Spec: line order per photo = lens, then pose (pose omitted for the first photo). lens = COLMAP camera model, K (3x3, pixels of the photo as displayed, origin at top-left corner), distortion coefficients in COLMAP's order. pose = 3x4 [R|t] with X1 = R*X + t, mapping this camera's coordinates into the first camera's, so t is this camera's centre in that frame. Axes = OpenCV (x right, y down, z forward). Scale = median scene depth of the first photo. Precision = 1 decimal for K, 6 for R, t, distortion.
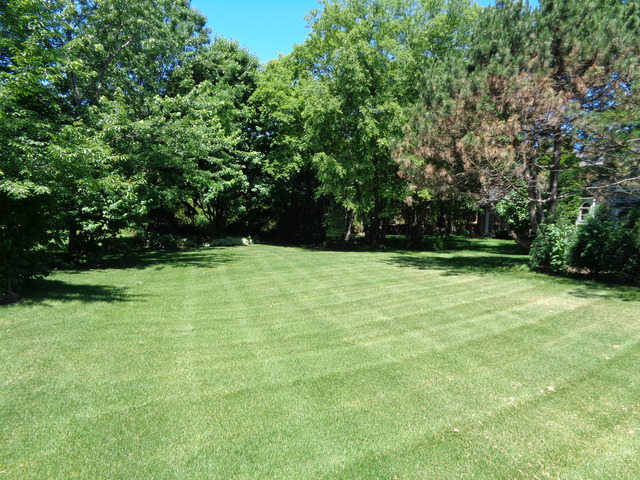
lens RADIAL K [[487.7, 0, 320.0], [0, 487.7, 240.0], [0, 0, 1]] dist [0.011061, 0.005683]
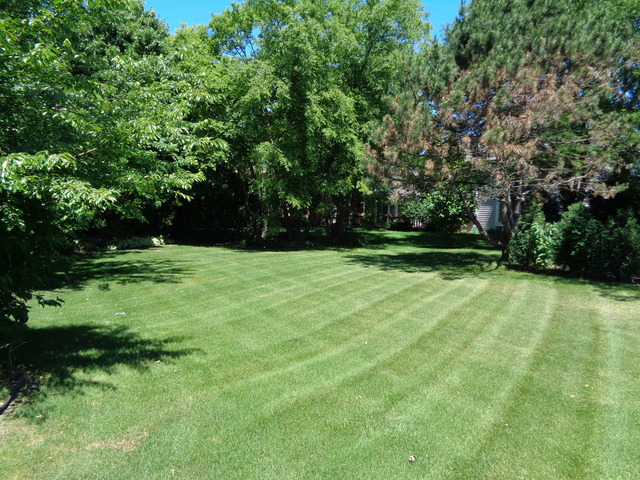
lens RADIAL K [[487.7, 0, 320.0], [0, 487.7, 240.0], [0, 0, 1]] dist [0.011061, 0.005683]
pose [[0.949569, -0.027370, 0.312360, -0.182015], [0.019410, 0.999403, 0.028565, -0.023577], [-0.312956, -0.021062, 0.949534, 0.123058]]
